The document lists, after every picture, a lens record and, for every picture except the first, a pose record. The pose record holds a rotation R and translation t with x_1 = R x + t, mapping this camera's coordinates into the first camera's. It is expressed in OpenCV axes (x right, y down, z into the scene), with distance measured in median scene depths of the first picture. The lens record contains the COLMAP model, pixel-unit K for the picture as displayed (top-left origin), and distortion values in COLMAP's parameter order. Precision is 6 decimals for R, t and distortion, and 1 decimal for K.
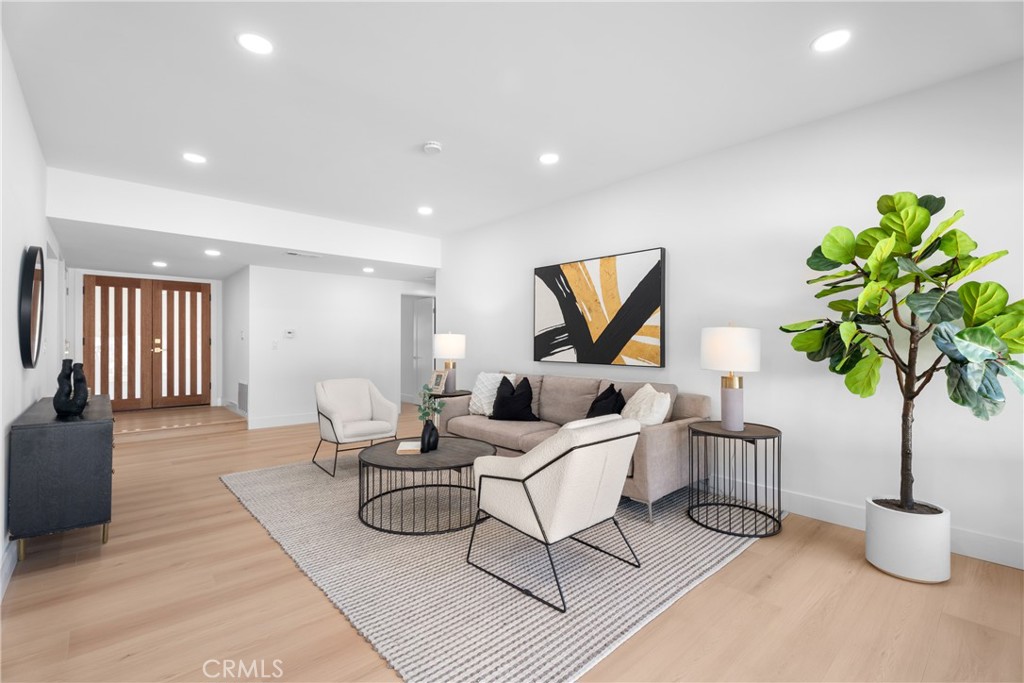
lens RADIAL K [[459.7, 0, 508.8], [0, 459.7, 342.0], [0, 0, 1]] dist [-0.000922, -0.000285]
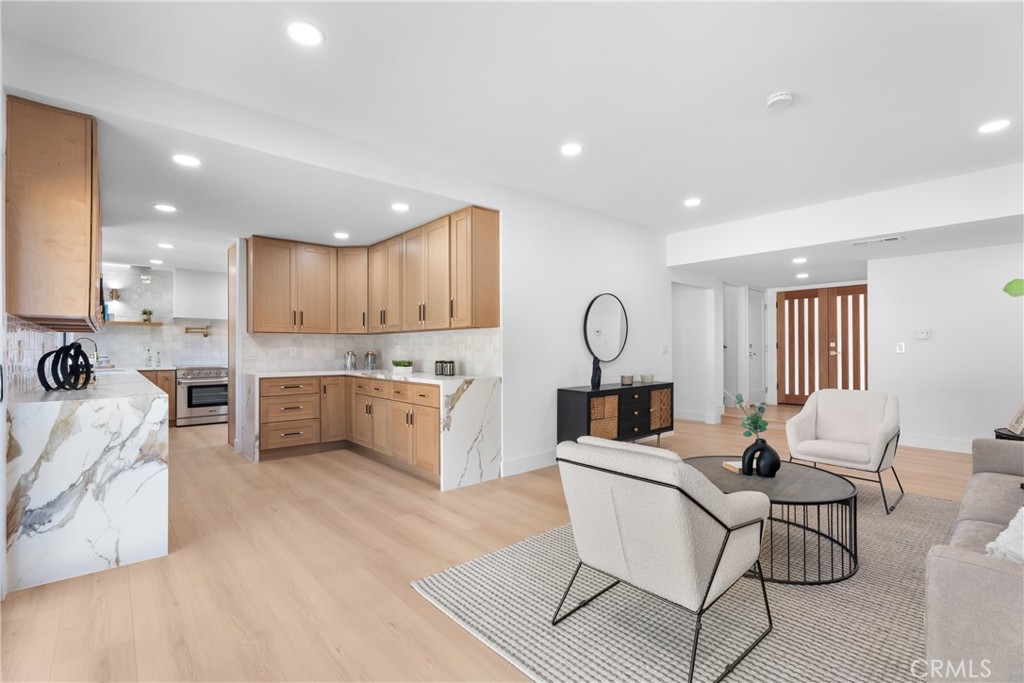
lens RADIAL K [[459.7, 0, 510.1], [0, 459.7, 347.1], [0, 0, 1]] dist [-0.000922, -0.000285]
pose [[-0.011613, -0.000374, -0.999933, 0.555836], [0.004405, 0.999990, -0.000425, 0.001189], [0.999923, -0.004409, -0.011611, 0.469974]]
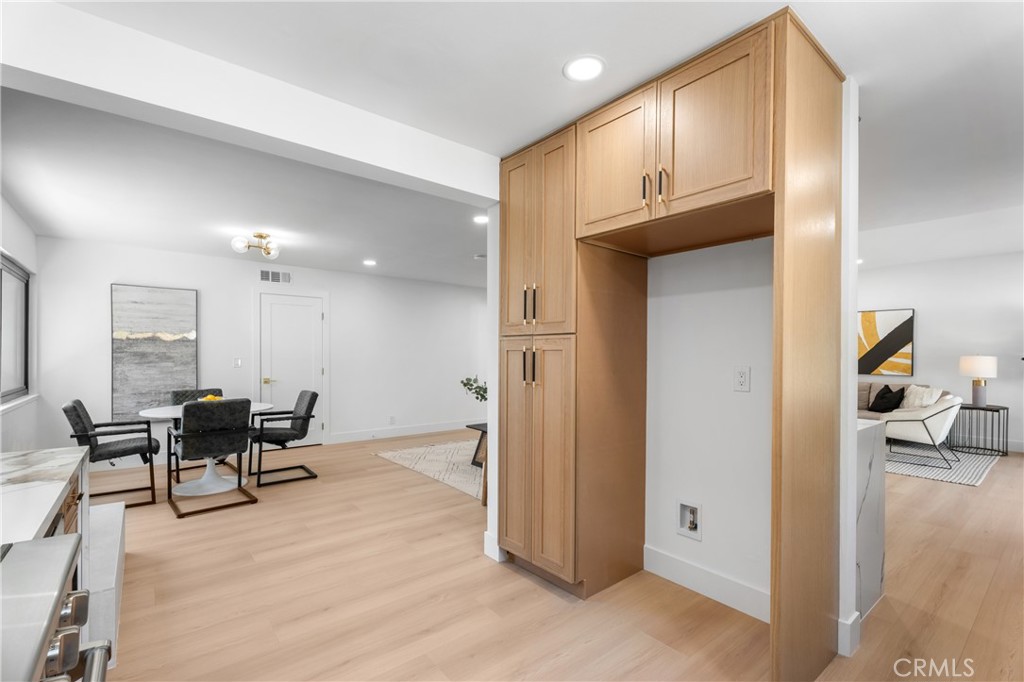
lens RADIAL K [[459.7, 0, 516.7], [0, 459.7, 354.0], [0, 0, 1]] dist [-0.000922, -0.000285]
pose [[0.998574, 0.005307, -0.053125, -1.030664], [-0.005188, 0.999984, 0.002387, -0.024913], [0.053136, -0.002108, 0.998585, -0.802629]]
